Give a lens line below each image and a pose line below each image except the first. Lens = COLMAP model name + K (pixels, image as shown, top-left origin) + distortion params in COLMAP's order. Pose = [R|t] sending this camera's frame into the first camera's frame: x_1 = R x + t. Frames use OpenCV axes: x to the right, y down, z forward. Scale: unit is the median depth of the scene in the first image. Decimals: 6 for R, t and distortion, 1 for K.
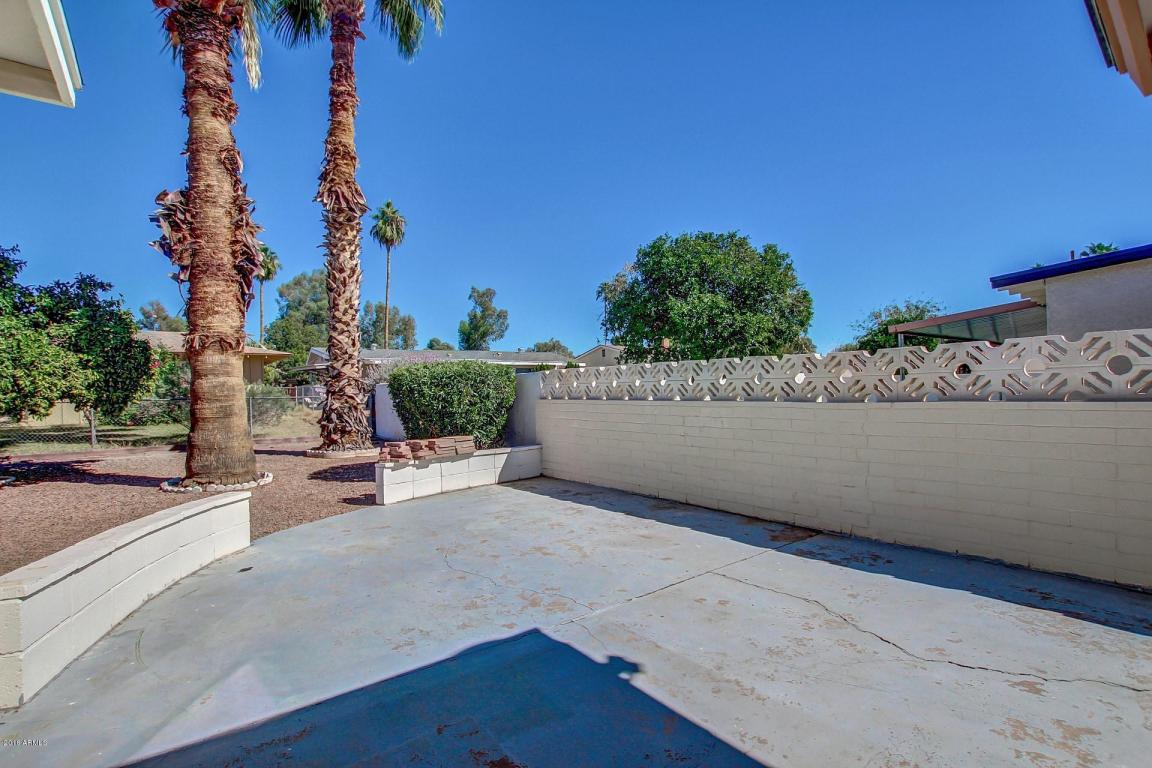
lens RADIAL K [[533.5, 0, 577.5], [0, 533.5, 392.7], [0, 0, 1]] dist [-0.030350, 0.003712]
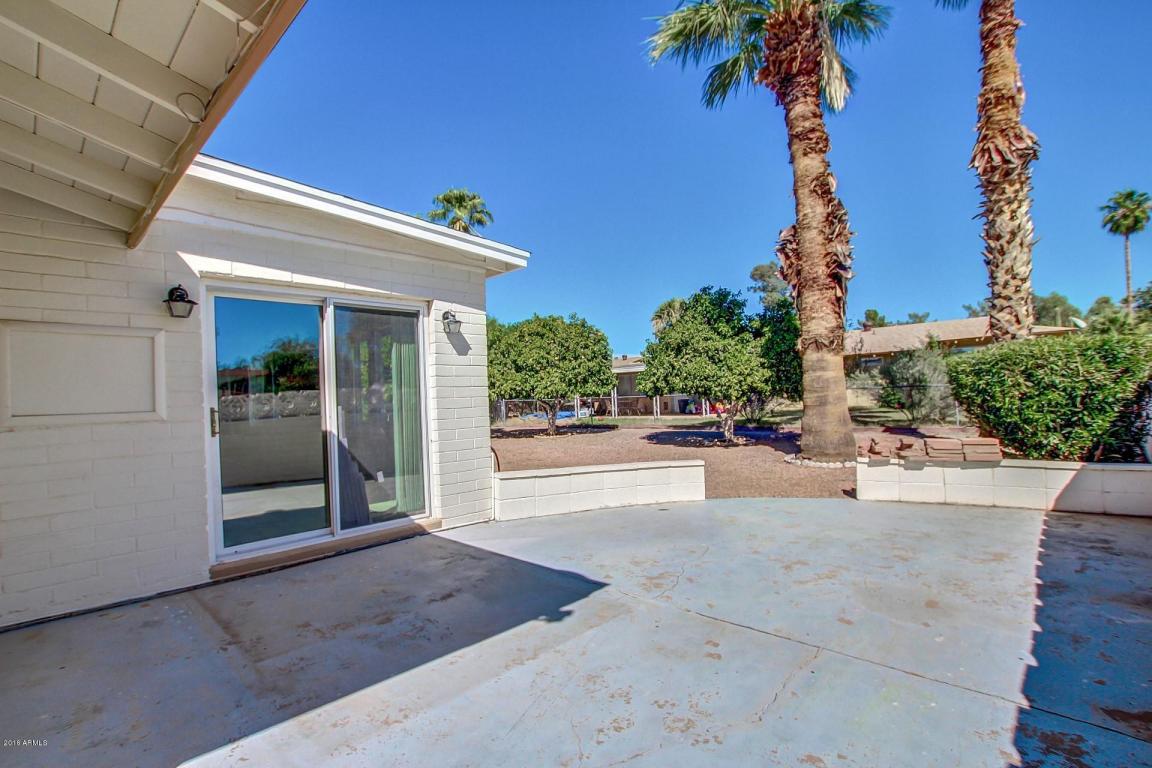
lens RADIAL K [[533.5, 0, 577.5], [0, 533.5, 392.7], [0, 0, 1]] dist [-0.030350, 0.003712]
pose [[0.149728, 0.006456, -0.988706, 0.425363], [0.028041, 0.999549, 0.010773, -0.010161], [0.988330, -0.029338, 0.149479, 0.276636]]
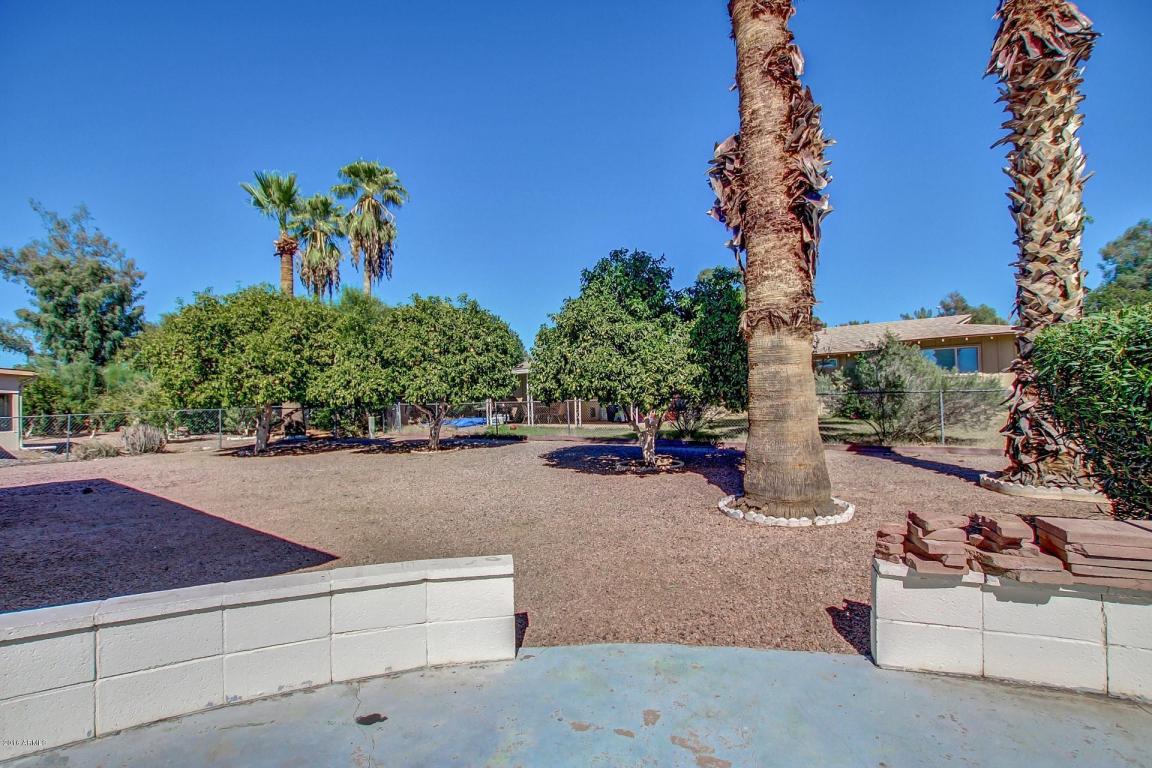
lens RADIAL K [[533.5, 0, 577.5], [0, 533.5, 392.7], [0, 0, 1]] dist [-0.030350, 0.003712]
pose [[0.241064, 0.002149, -0.970507, -0.027848], [0.015262, 0.999865, 0.006005, -0.000454], [0.970389, -0.016260, 0.240999, 0.553642]]
